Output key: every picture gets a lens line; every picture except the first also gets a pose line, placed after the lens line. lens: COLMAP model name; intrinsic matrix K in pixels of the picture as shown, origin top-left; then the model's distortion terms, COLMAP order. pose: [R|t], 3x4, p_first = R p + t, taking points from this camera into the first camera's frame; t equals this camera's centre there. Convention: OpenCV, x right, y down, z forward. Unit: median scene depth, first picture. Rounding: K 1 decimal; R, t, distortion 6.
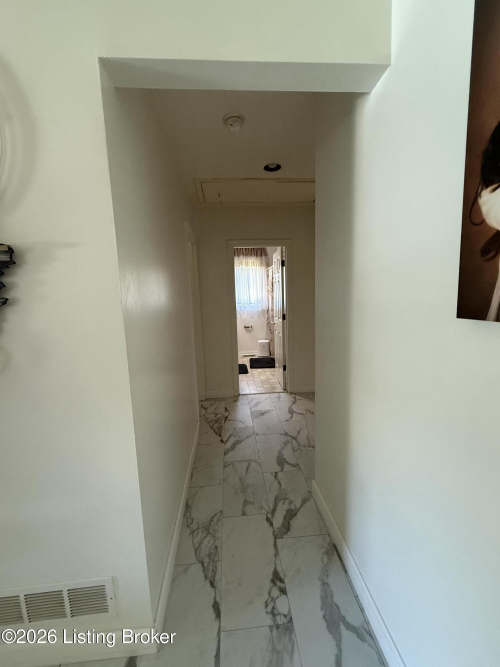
lens RADIAL K [[267.5, 0, 250.7], [0, 267.5, 333.1], [0, 0, 1]] dist [-0.012828, 0.000183]
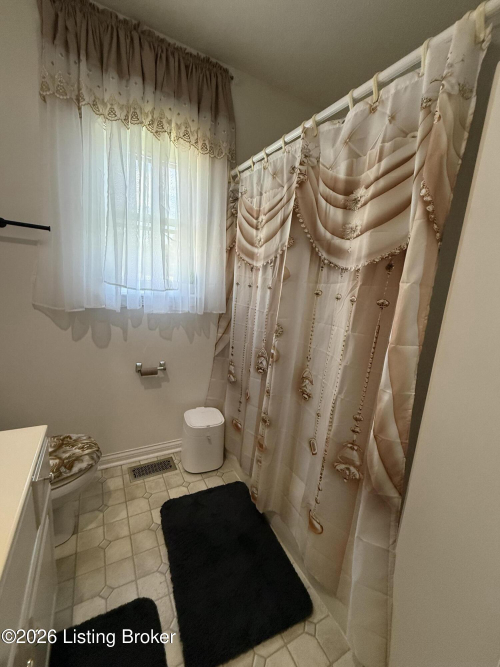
lens RADIAL K [[267.5, 0, 248.8], [0, 267.5, 334.7], [0, 0, 1]] dist [-0.012828, 0.000183]
pose [[0.908449, 0.024199, 0.417296, -0.035203], [-0.059272, 0.995693, 0.071295, -0.087611], [-0.413773, -0.089502, 0.905970, 0.717014]]
